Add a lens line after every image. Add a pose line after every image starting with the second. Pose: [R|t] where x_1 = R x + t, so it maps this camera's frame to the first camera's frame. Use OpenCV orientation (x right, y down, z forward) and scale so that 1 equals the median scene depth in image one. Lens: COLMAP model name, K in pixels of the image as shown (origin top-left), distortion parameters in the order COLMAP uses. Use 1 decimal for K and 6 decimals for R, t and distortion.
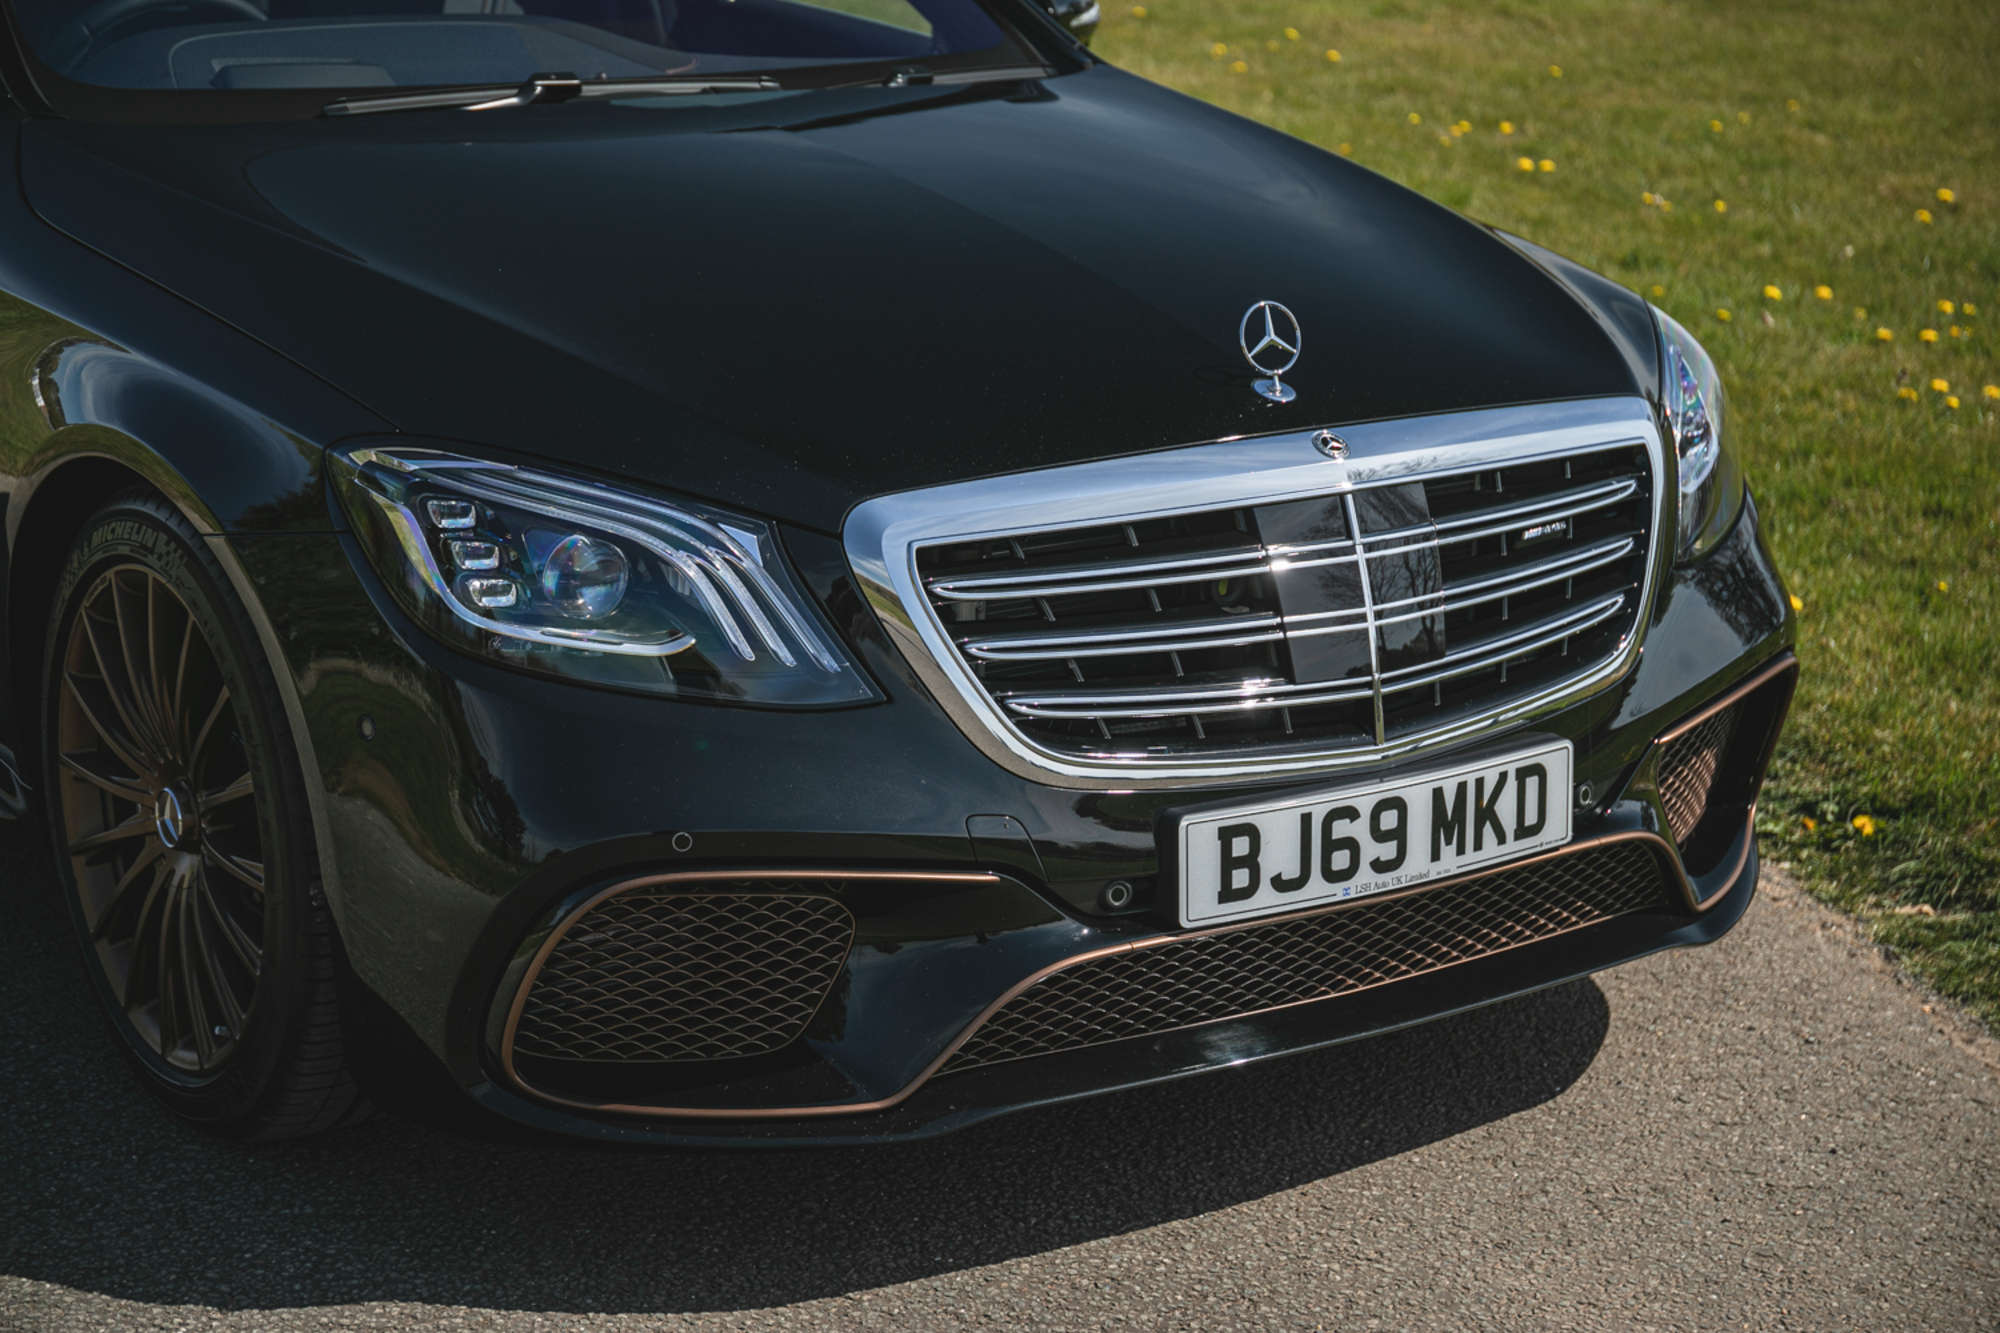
lens RADIAL K [[3902.7, 0, 1000.0], [0, 3902.7, 666.5], [0, 0, 1]] dist [0.125895, -0.159328]
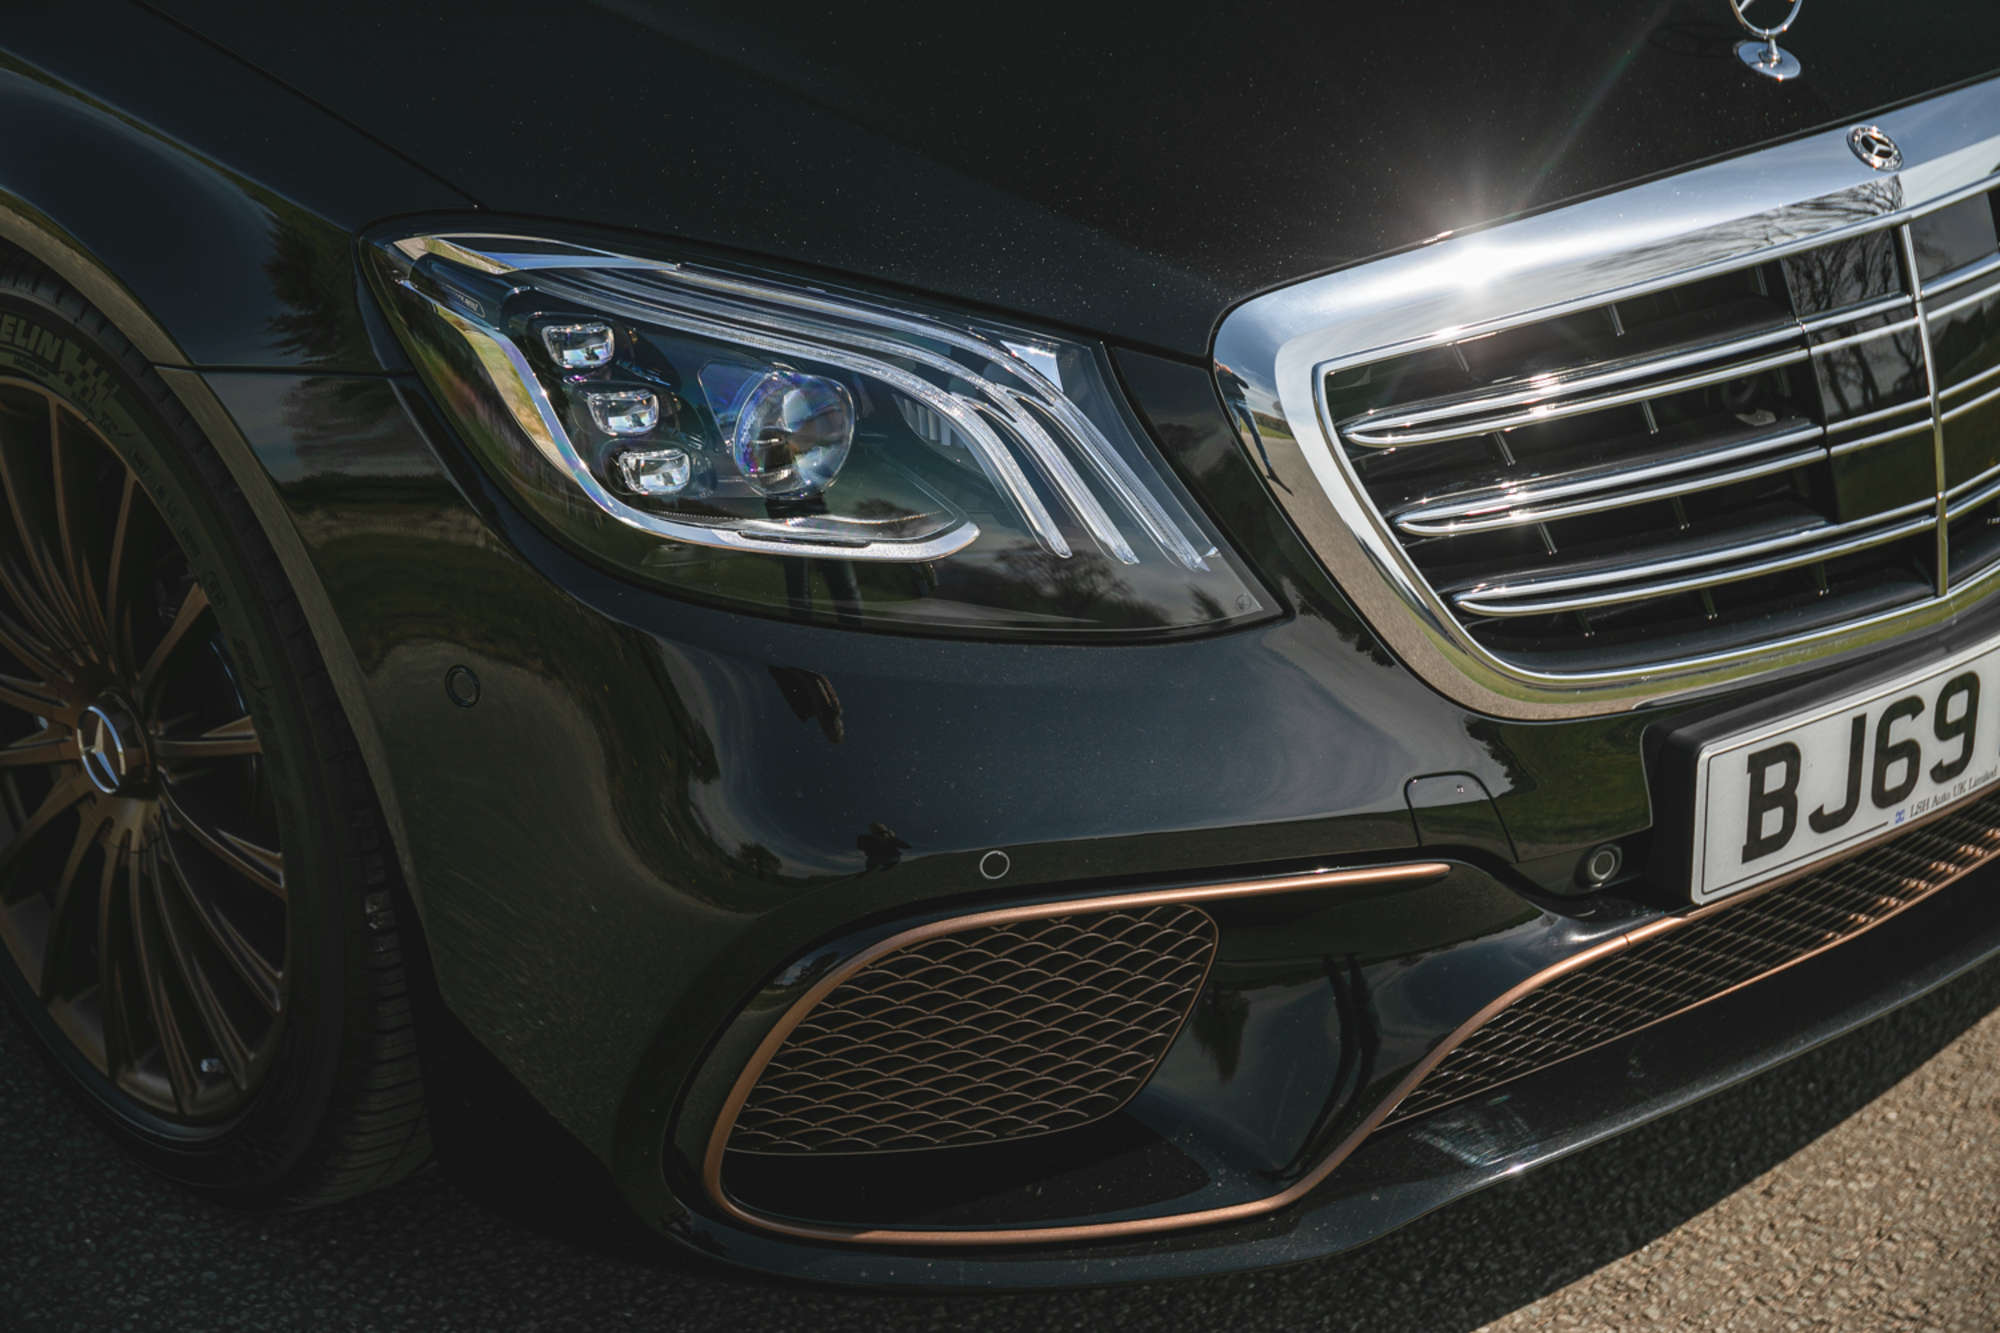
lens RADIAL K [[3752.3, 0, 998.4], [0, 3752.3, 705.0], [0, 0, 1]] dist [0.074013, 0.445366]
pose [[0.994197, -0.051407, 0.094495, -0.124057], [0.033839, 0.983286, 0.178893, -0.081468], [-0.102112, -0.174657, 0.979320, 0.367143]]
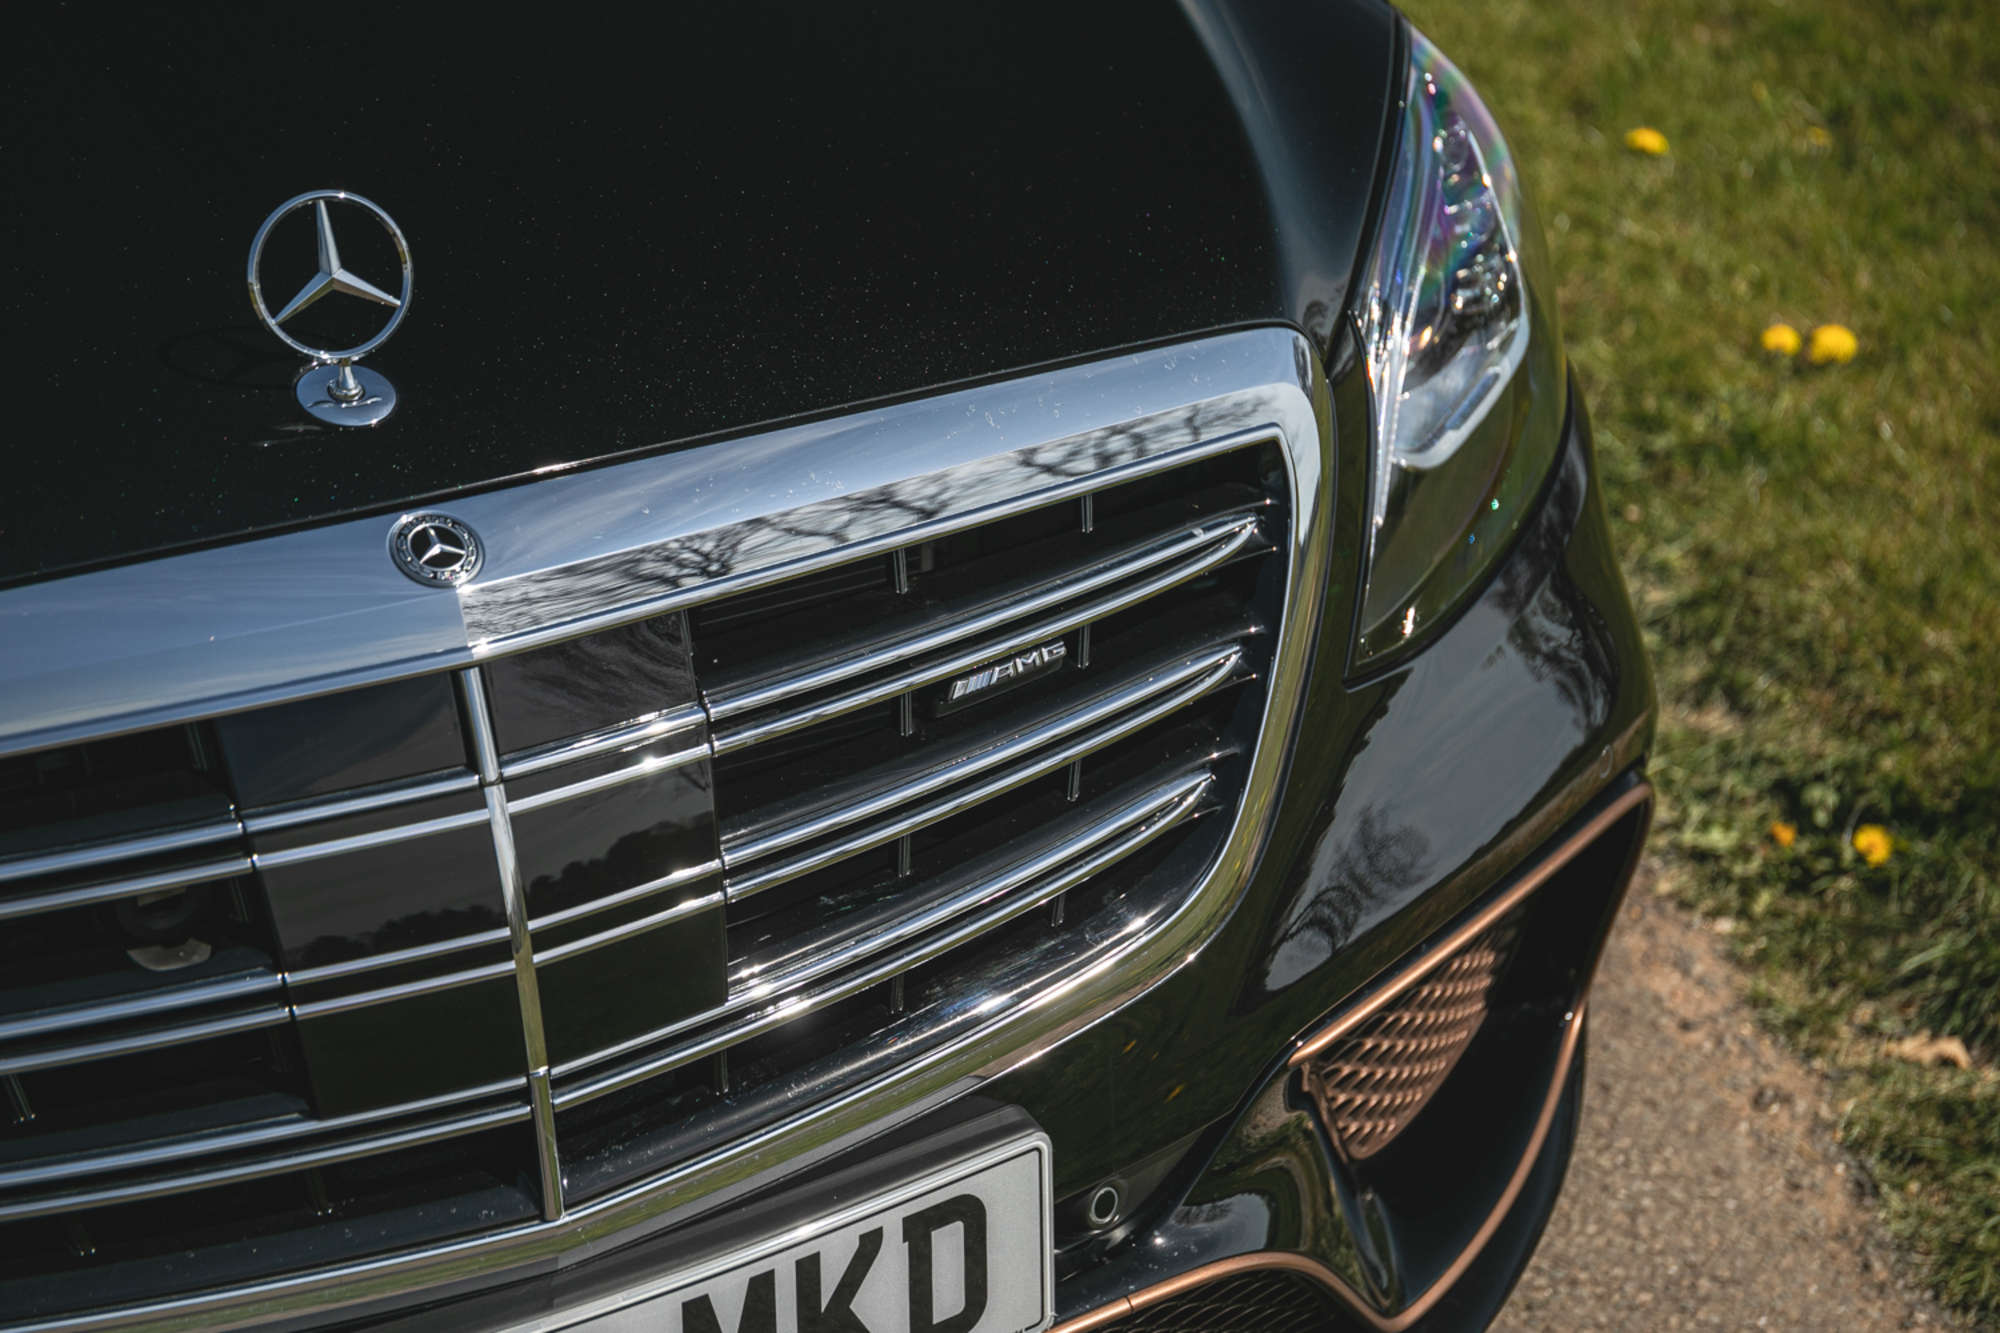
lens RADIAL K [[3902.7, 0, 1000.0], [0, 3902.7, 666.5], [0, 0, 1]] dist [0.125895, -0.159328]
pose [[0.997429, 0.024669, -0.067282, 0.172308], [-0.012000, 0.983122, 0.182559, -0.120909], [0.070650, -0.181282, 0.980890, 0.564267]]
